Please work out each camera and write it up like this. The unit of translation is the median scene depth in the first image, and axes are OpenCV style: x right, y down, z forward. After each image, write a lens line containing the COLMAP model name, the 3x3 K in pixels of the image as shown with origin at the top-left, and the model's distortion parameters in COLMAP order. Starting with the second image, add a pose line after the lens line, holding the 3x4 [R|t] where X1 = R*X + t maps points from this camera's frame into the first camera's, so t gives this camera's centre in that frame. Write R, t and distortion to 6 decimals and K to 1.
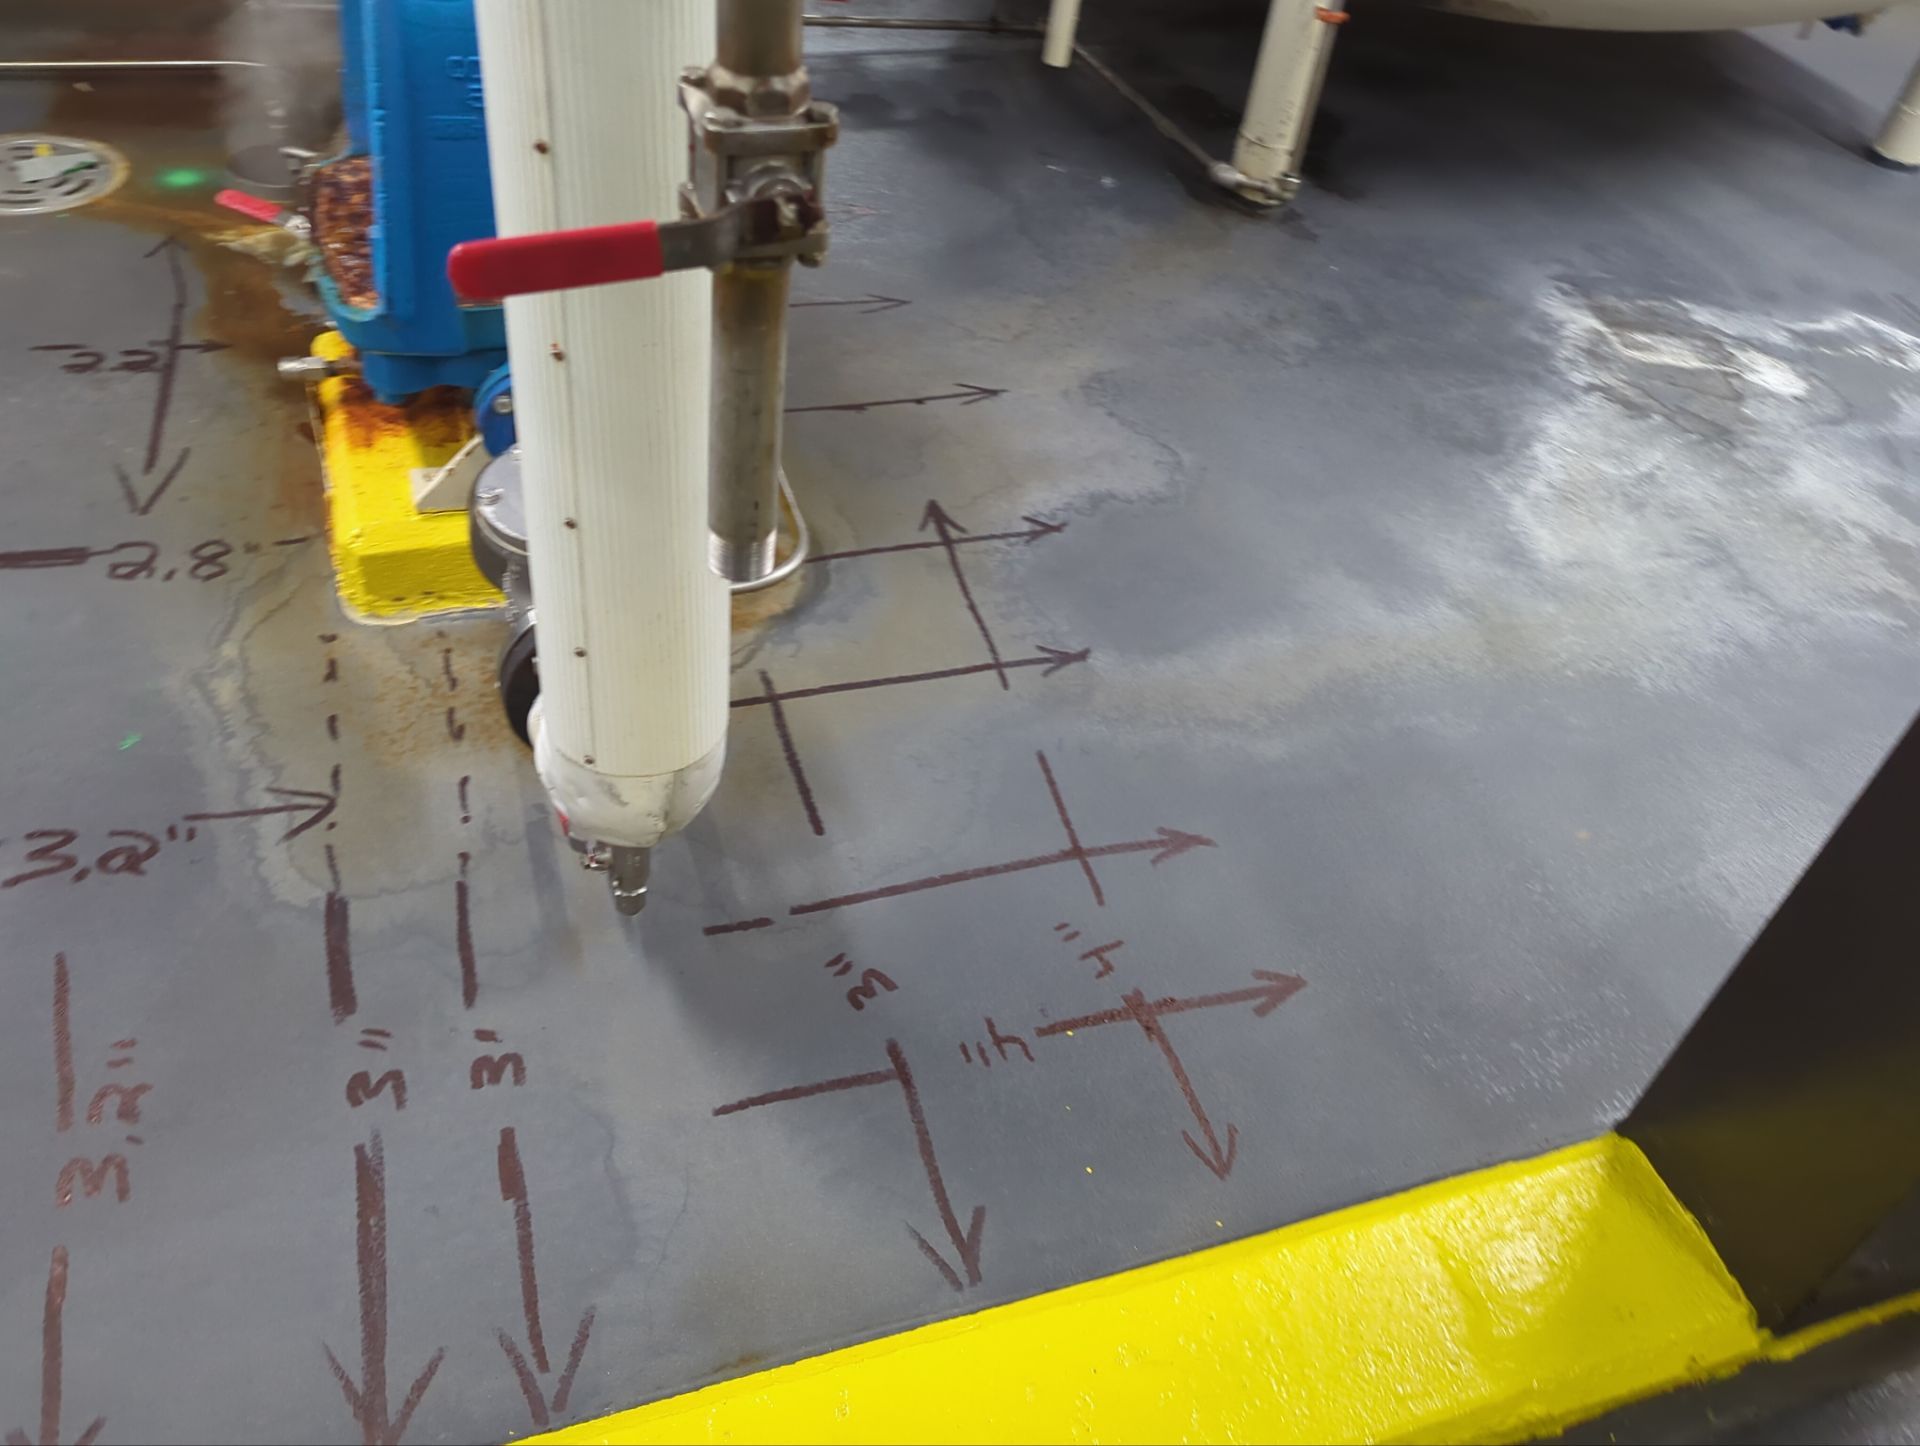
lens RADIAL K [[1591.5, 0, 962.5], [0, 1591.5, 710.4], [0, 0, 1]] dist [0.061813, -0.064674]
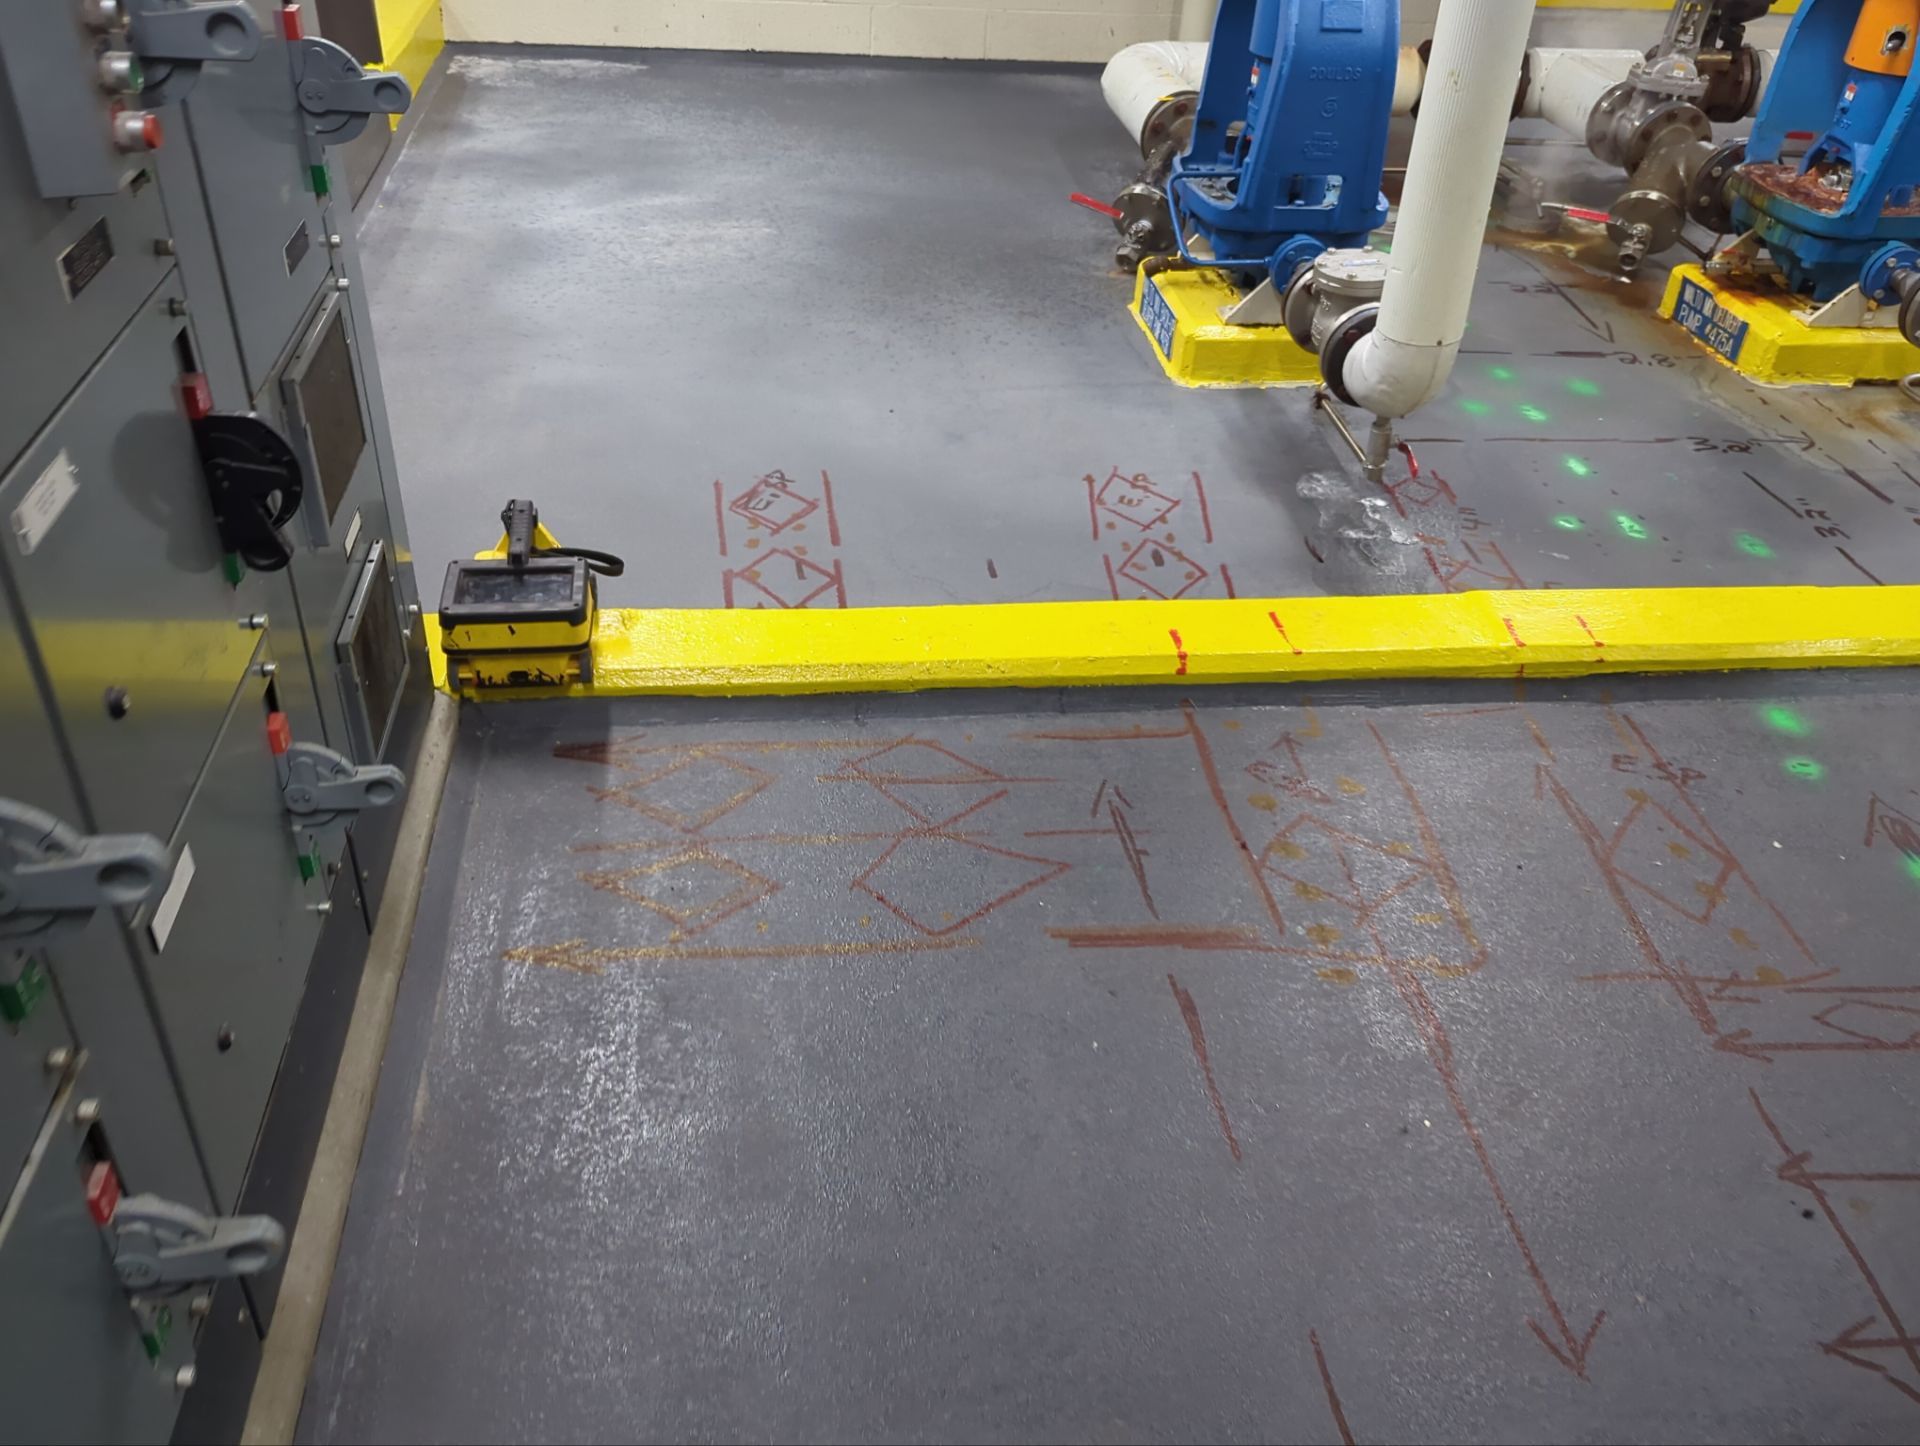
lens RADIAL K [[1591.5, 0, 962.5], [0, 1591.5, 710.4], [0, 0, 1]] dist [0.061813, -0.064674]
pose [[0.976706, 0.063918, -0.204841, -0.875149], [-0.095245, 0.984552, -0.146919, 0.691229], [0.192286, 0.163007, 0.967706, -0.974411]]
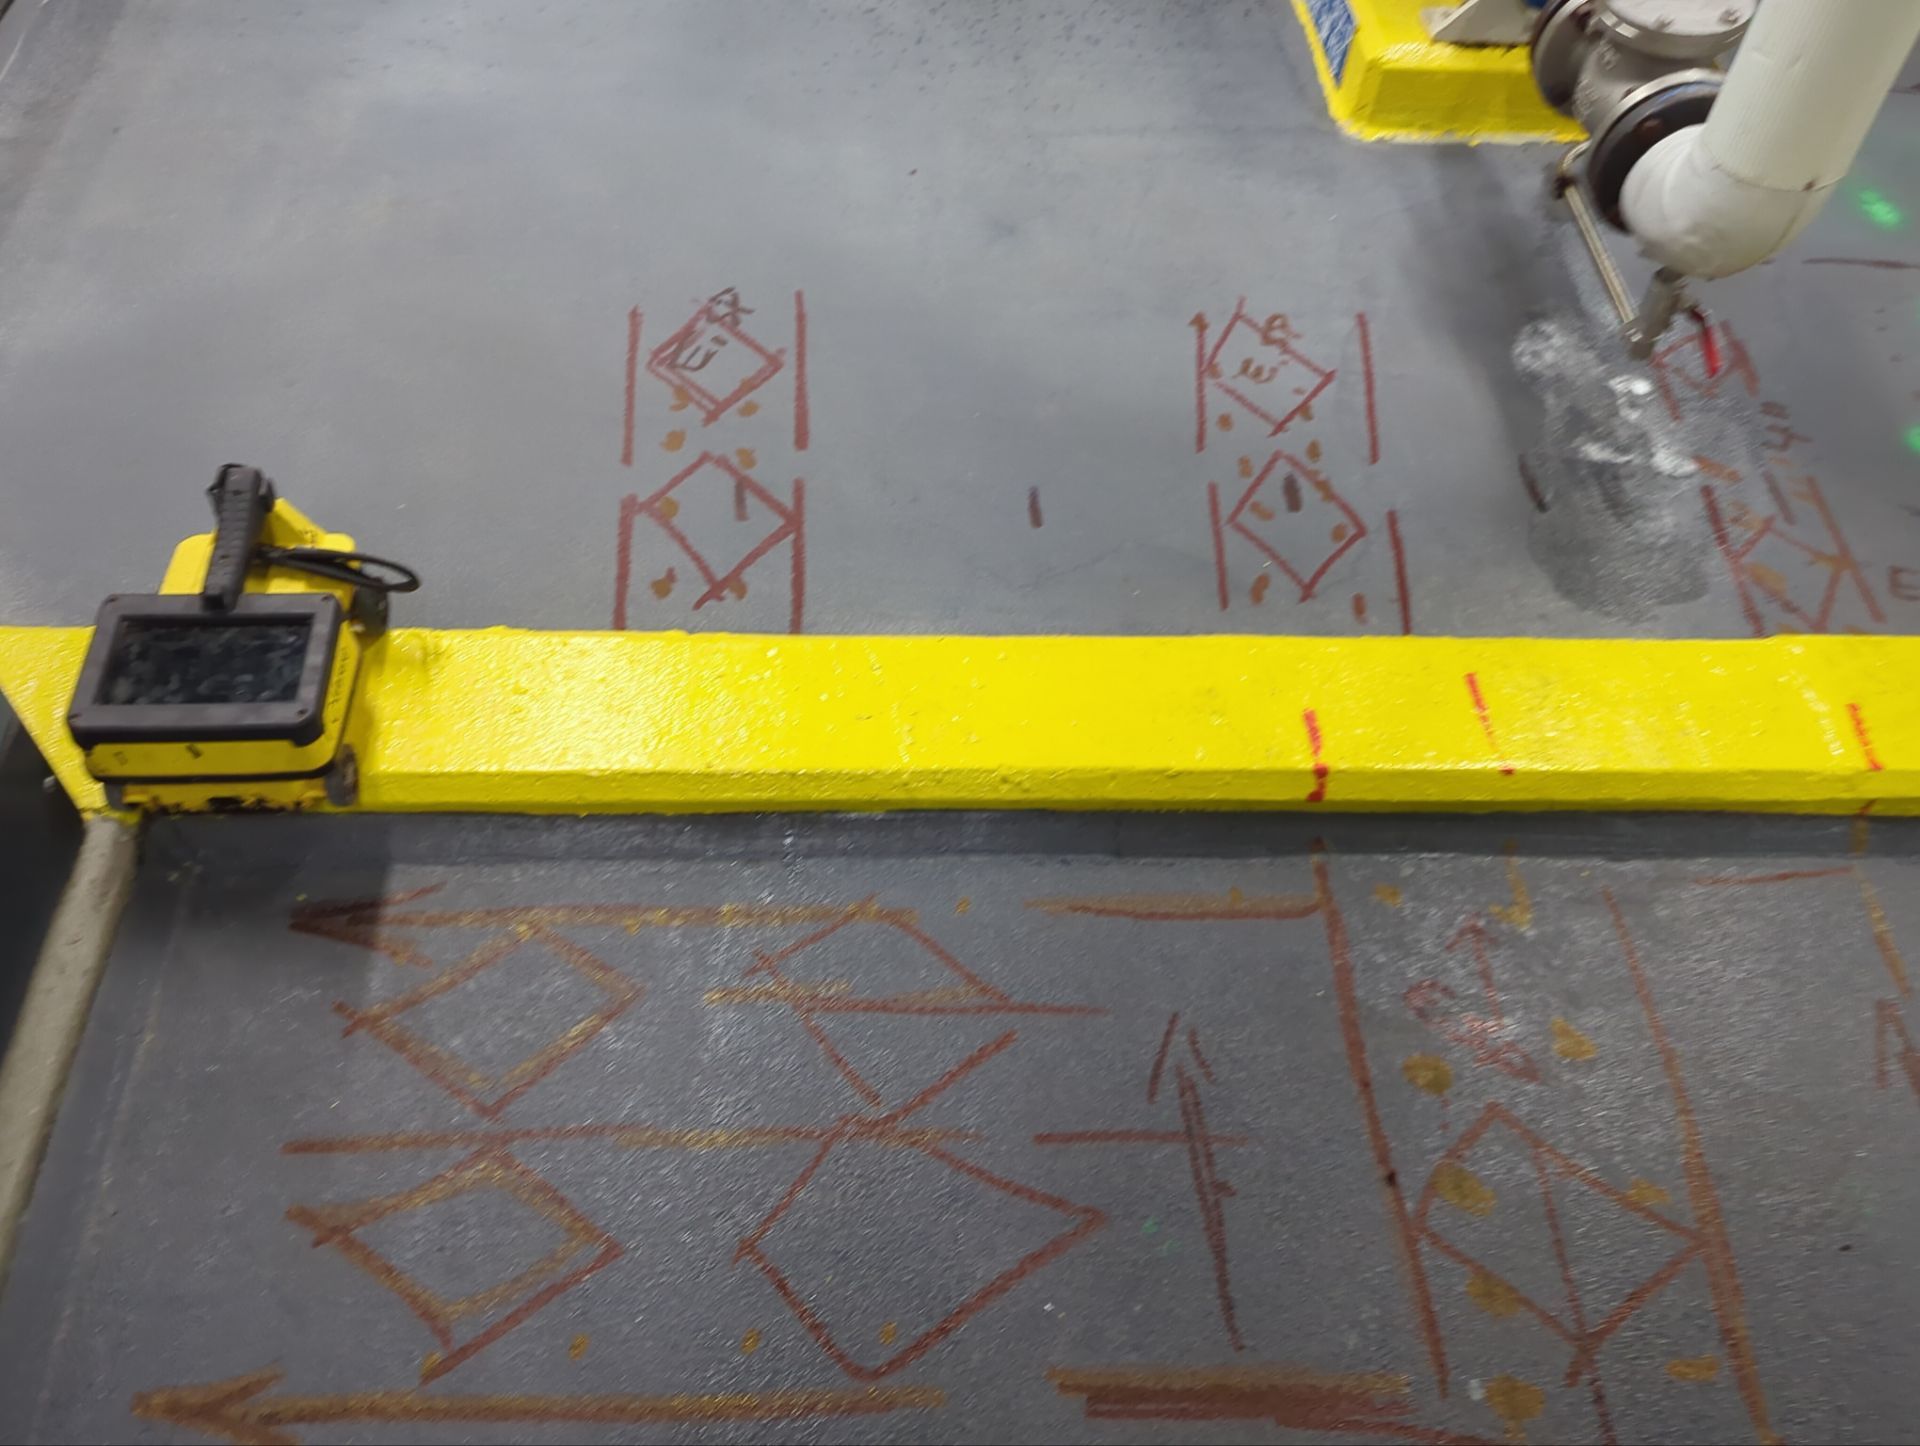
lens RADIAL K [[1602.5, 0, 953.4], [0, 1602.5, 716.0], [0, 0, 1]] dist [0.033141, -0.009143]
pose [[0.959015, 0.185717, -0.214007, -0.973268], [-0.157573, 0.977252, 0.141946, 0.345541], [0.235501, -0.102407, 0.966464, -0.535782]]
